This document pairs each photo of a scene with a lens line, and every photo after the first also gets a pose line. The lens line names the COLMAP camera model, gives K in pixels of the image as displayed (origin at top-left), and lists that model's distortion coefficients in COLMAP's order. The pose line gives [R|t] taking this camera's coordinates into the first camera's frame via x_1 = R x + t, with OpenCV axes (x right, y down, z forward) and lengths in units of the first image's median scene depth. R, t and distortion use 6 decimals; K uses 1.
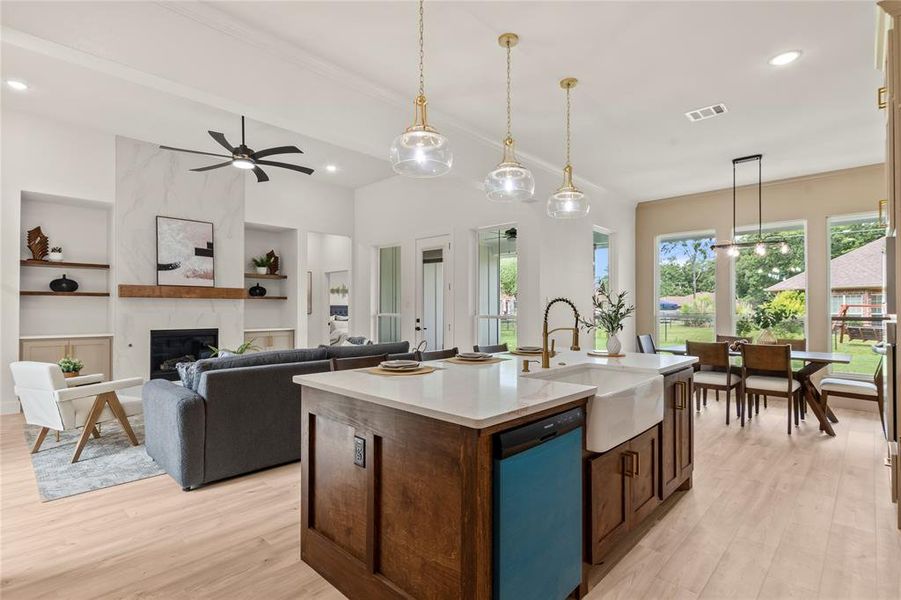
lens RADIAL K [[443.8, 0, 449.6], [0, 443.8, 302.3], [0, 0, 1]] dist [-0.004608, -0.002300]
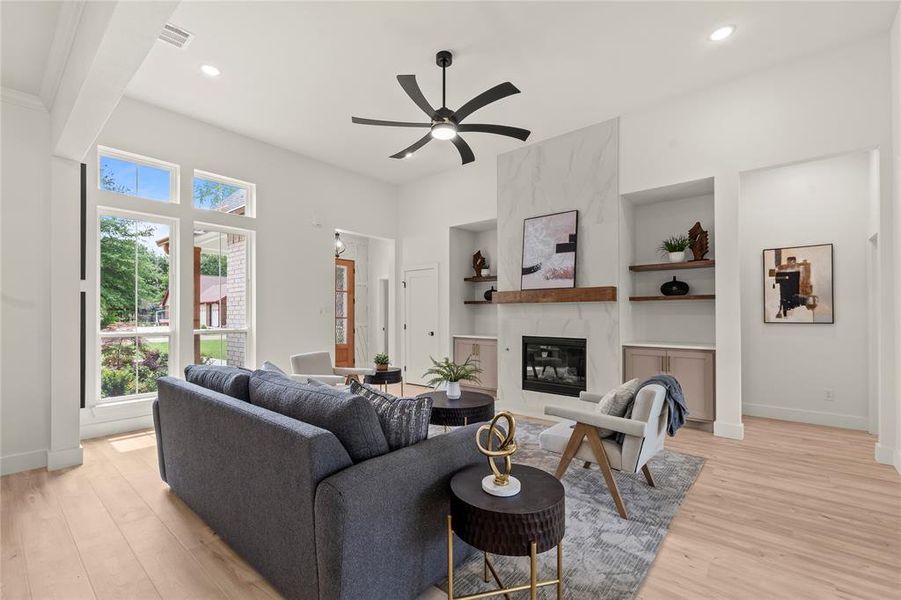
lens RADIAL K [[395.7, 0, 446.9], [0, 395.7, 307.5], [0, 0, 1]] dist [-0.000918, 0.000732]
pose [[0.043322, -0.004045, -0.999053, 0.202735], [0.024121, 0.999705, -0.003001, -0.001923], [0.998770, -0.023968, 0.043407, 0.790192]]
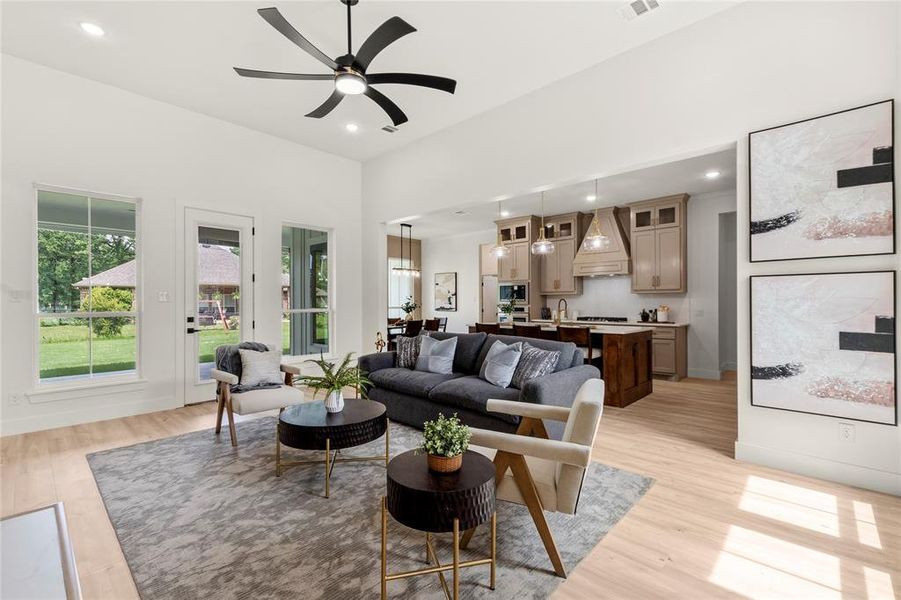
lens RADIAL K [[395.7, 0, 444.0], [0, 395.7, 305.5], [0, 0, 1]] dist [-0.000918, 0.000732]
pose [[-0.011848, -0.010309, 0.999877, -0.854187], [-0.014306, 0.999846, 0.010139, 0.006258], [-0.999827, -0.014184, -0.011993, 0.695201]]
